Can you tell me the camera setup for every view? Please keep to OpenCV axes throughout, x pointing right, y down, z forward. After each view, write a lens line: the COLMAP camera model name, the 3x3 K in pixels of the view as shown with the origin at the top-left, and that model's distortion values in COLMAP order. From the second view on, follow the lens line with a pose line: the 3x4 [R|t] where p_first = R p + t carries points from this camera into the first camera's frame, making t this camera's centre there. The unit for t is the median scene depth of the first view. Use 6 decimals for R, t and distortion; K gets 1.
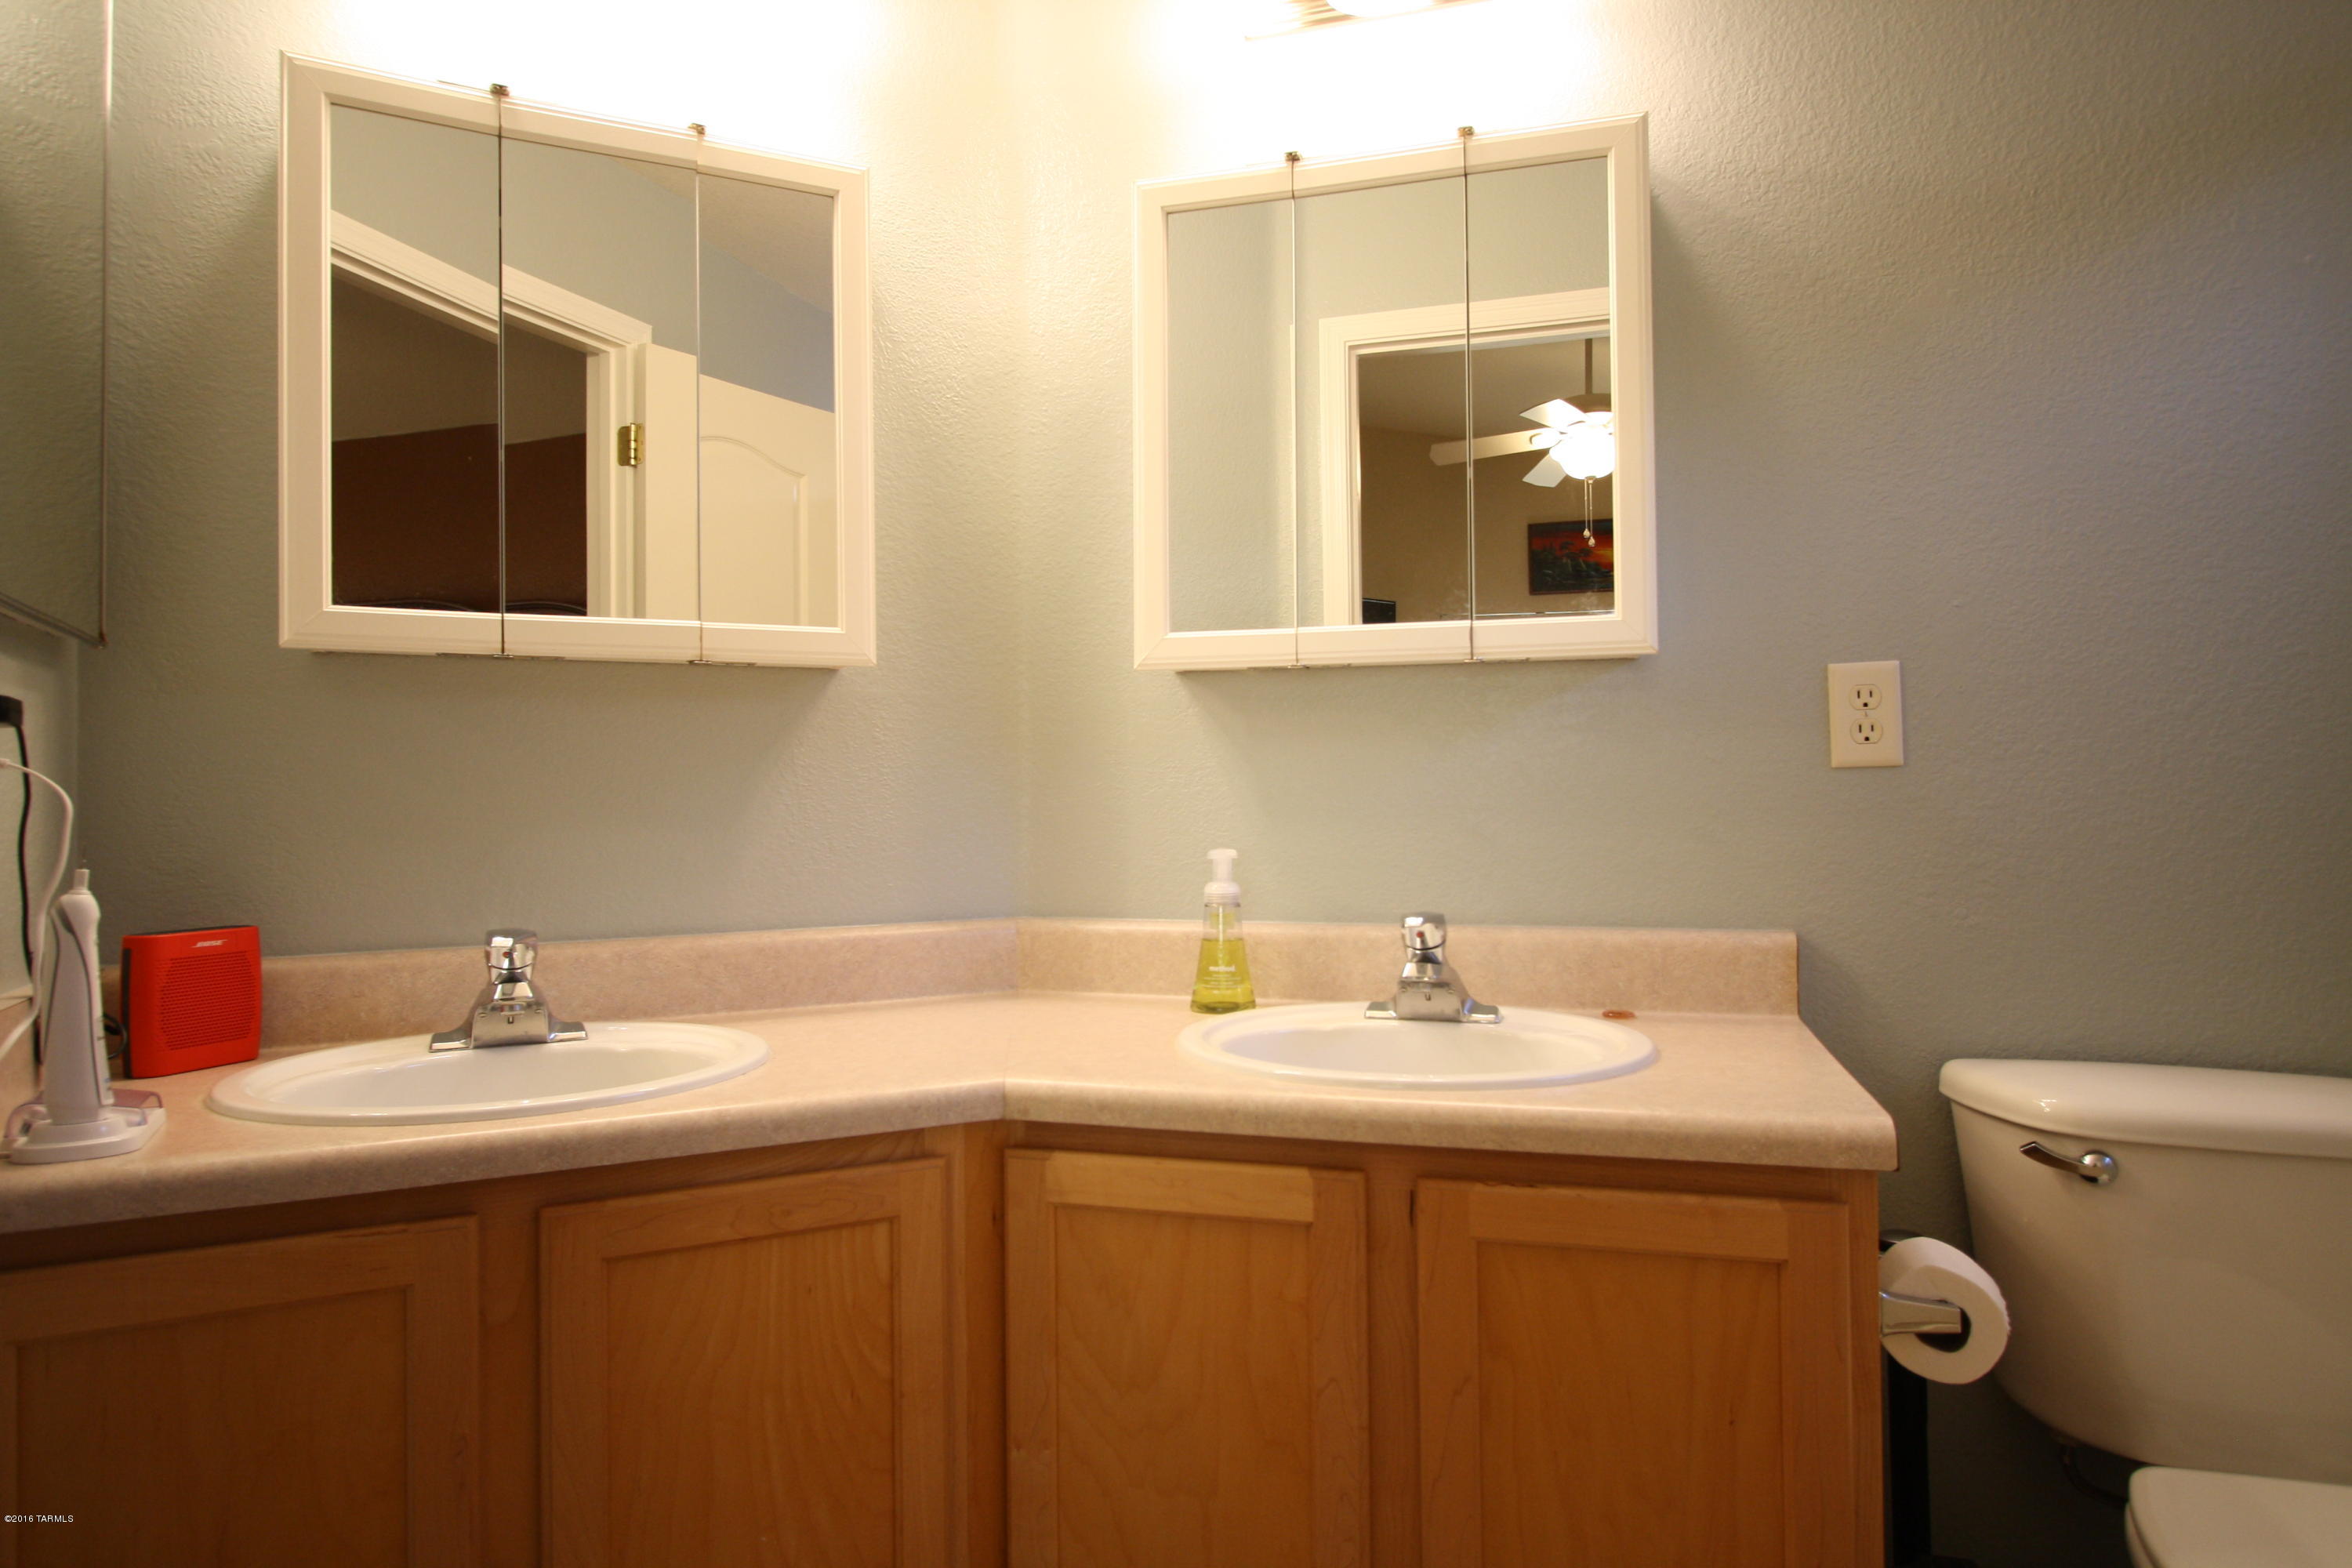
lens RADIAL K [[1397.5, 0, 1176.0], [0, 1397.5, 784.0], [0, 0, 1]] dist [-0.026743, 0.019984]
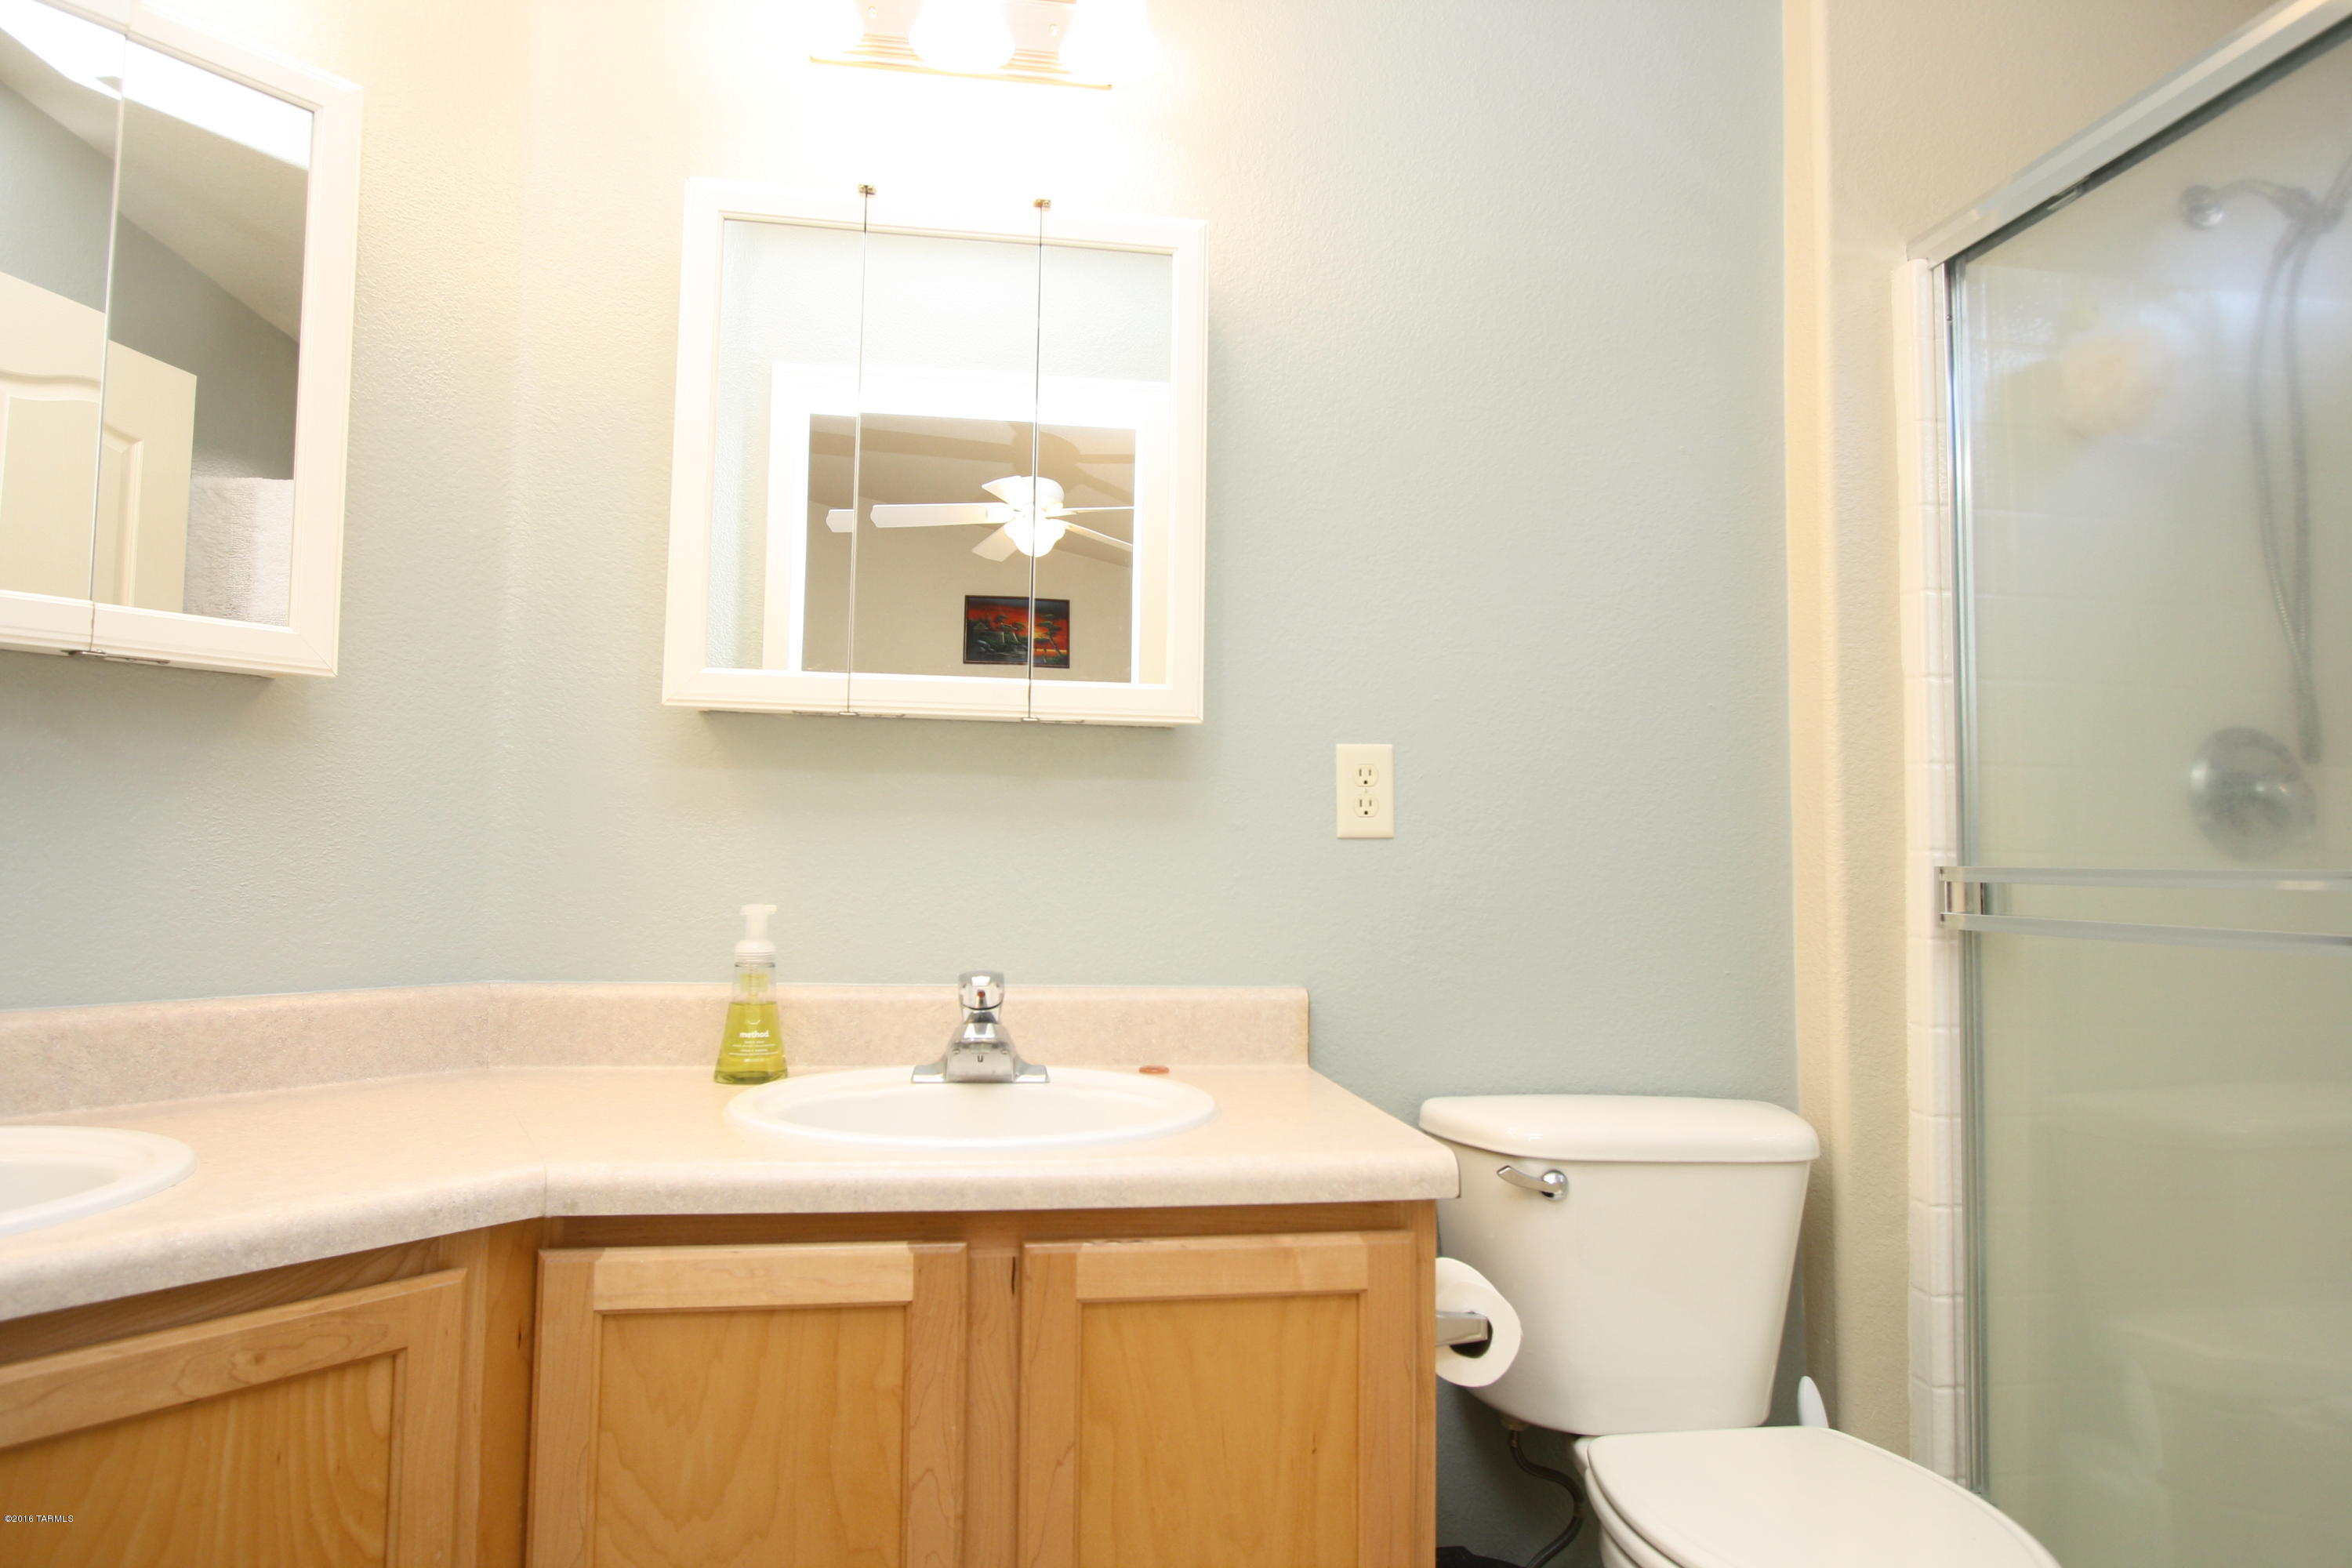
lens RADIAL K [[1397.5, 0, 1176.0], [0, 1397.5, 784.0], [0, 0, 1]] dist [-0.026743, 0.019984]
pose [[0.904756, 0.048530, 0.423157, -0.117965], [-0.028382, 0.998149, -0.053790, 0.009299], [-0.424984, 0.036657, 0.904458, 0.049154]]
